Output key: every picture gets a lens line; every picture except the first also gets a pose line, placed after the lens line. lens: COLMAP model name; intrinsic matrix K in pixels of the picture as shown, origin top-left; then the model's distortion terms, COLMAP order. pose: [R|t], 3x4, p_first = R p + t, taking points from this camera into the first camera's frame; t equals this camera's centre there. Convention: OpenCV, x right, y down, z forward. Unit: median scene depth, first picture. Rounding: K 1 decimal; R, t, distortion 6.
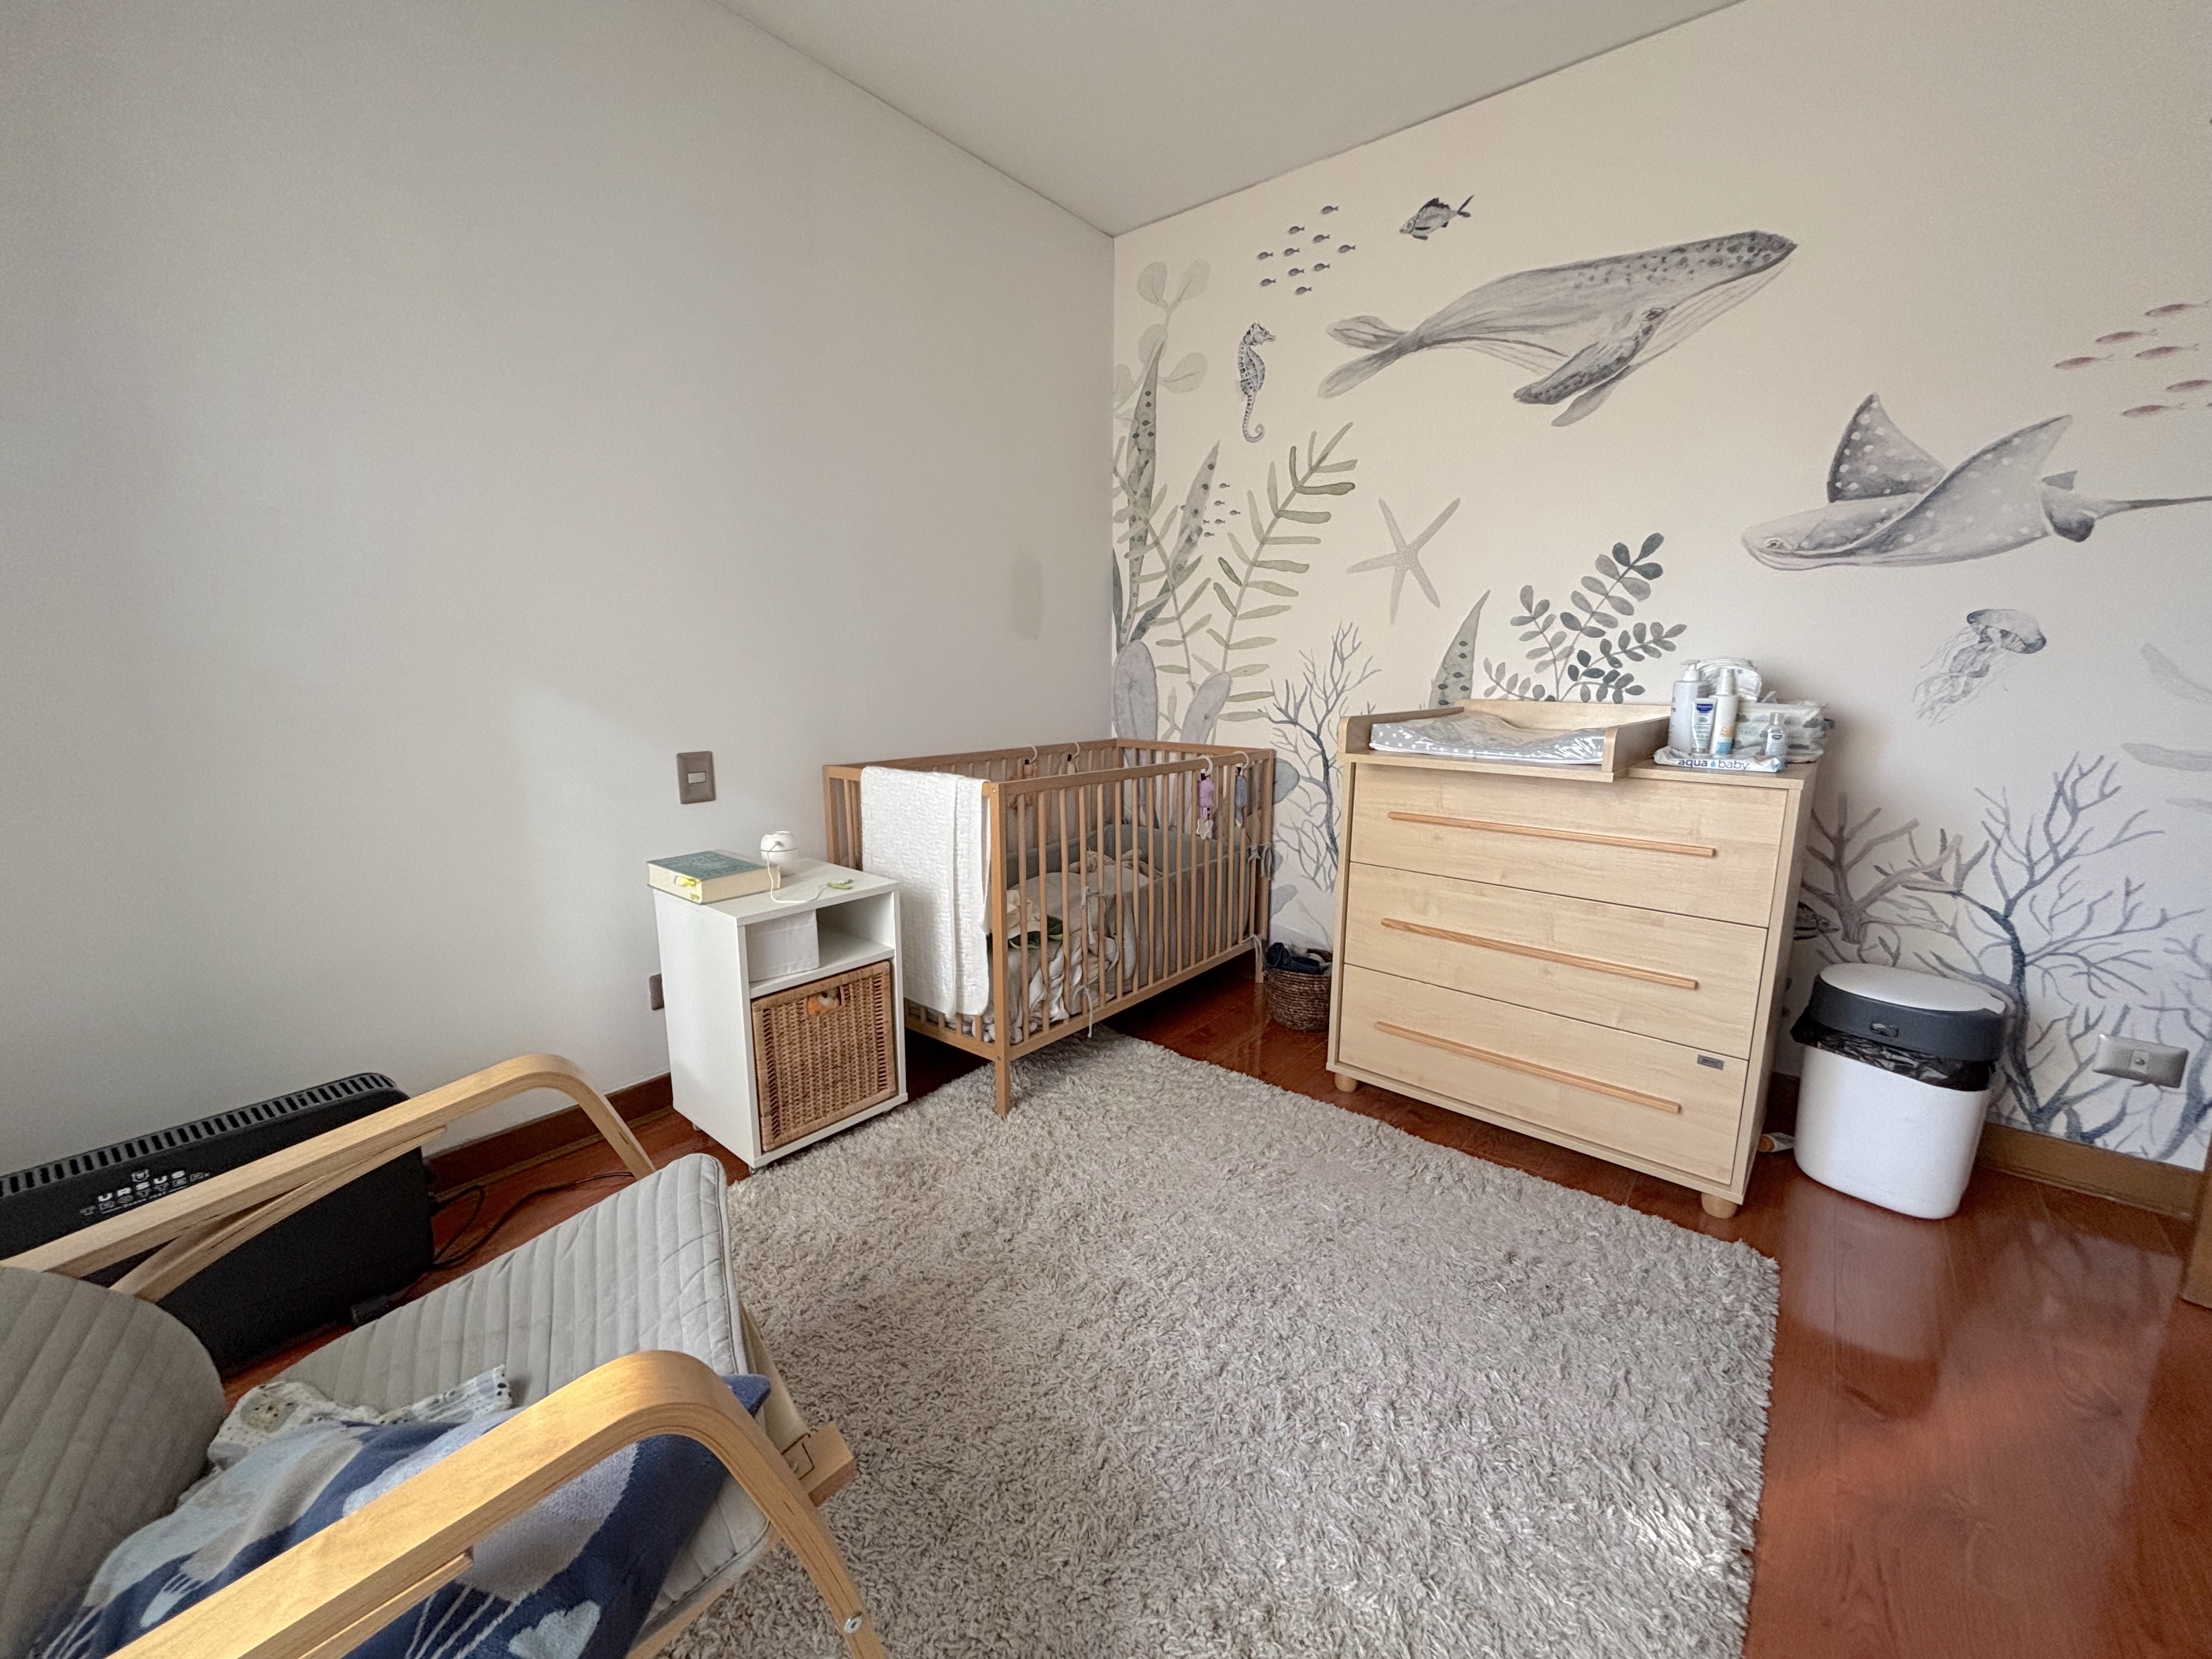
lens RADIAL K [[872.1, 0, 1104.6], [0, 872.1, 849.5], [0, 0, 1]] dist [0.002190, -0.005347]
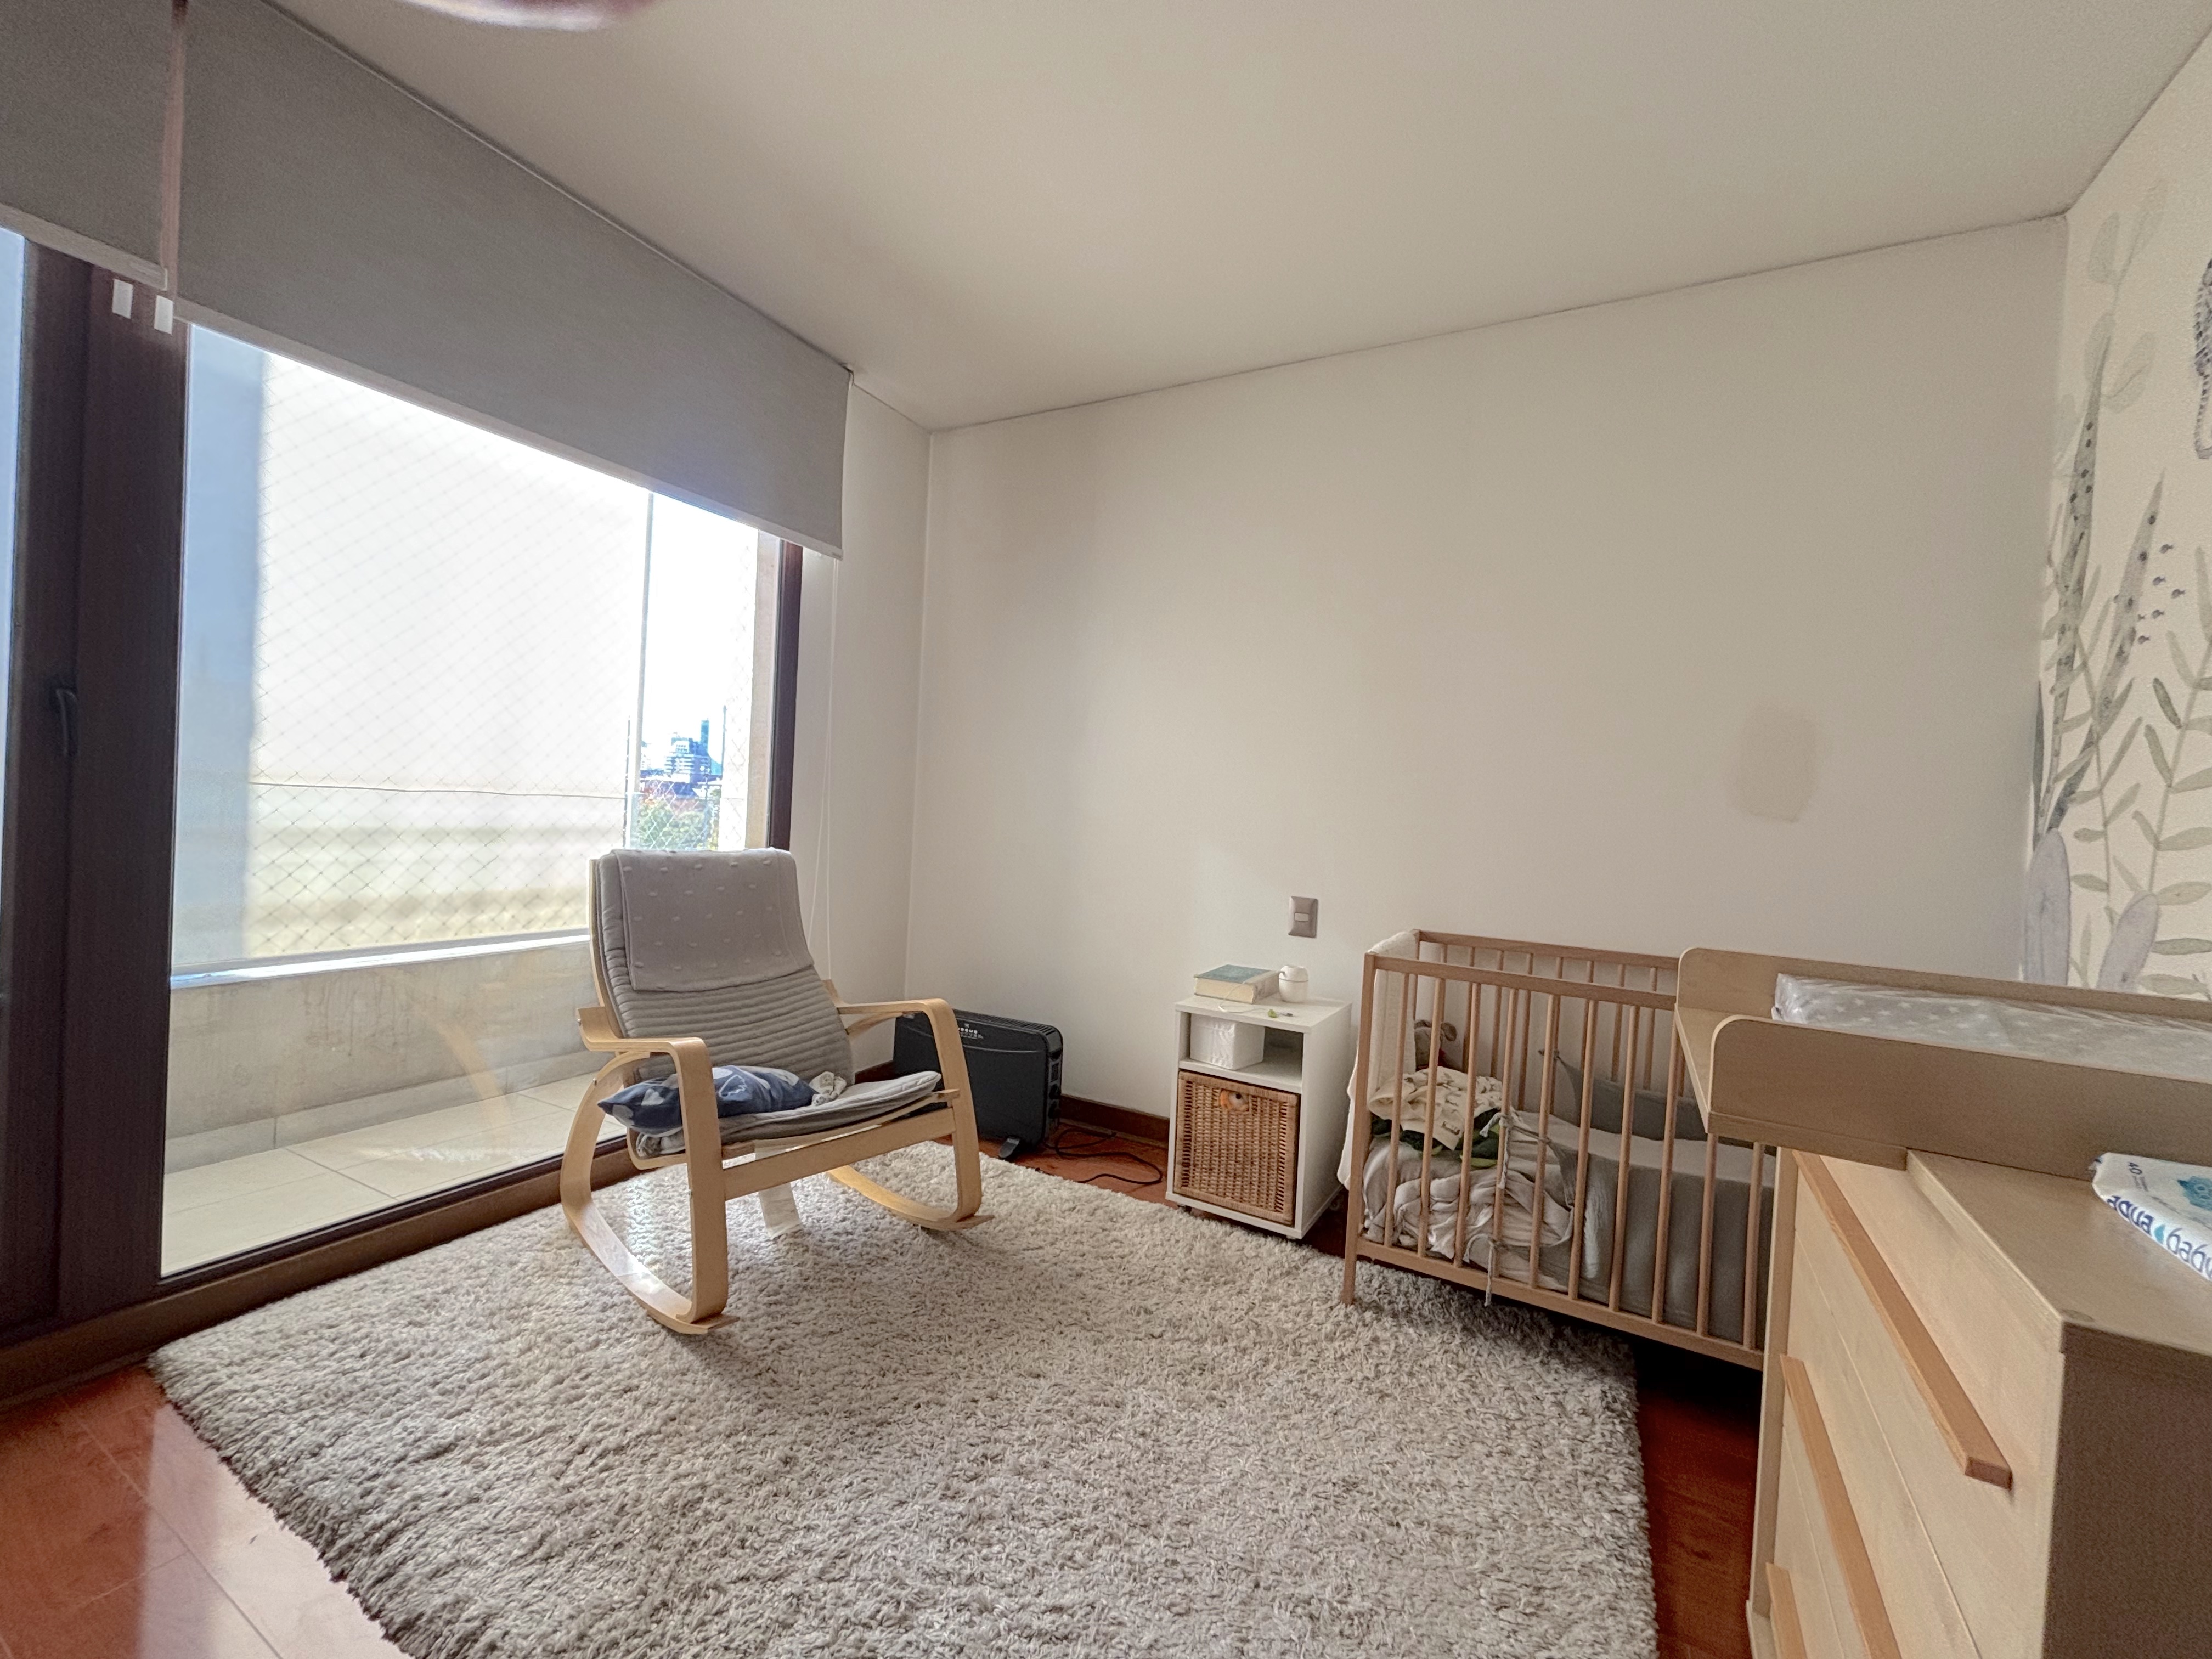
lens RADIAL K [[886.8, 0, 1100.8], [0, 886.8, 824.2], [0, 0, 1]] dist [-0.000732, -0.000256]
pose [[0.162392, 0.021869, -0.986484, 0.546565], [-0.246512, 0.968951, -0.019100, -0.083198], [0.955437, 0.246282, 0.162741, 0.327307]]
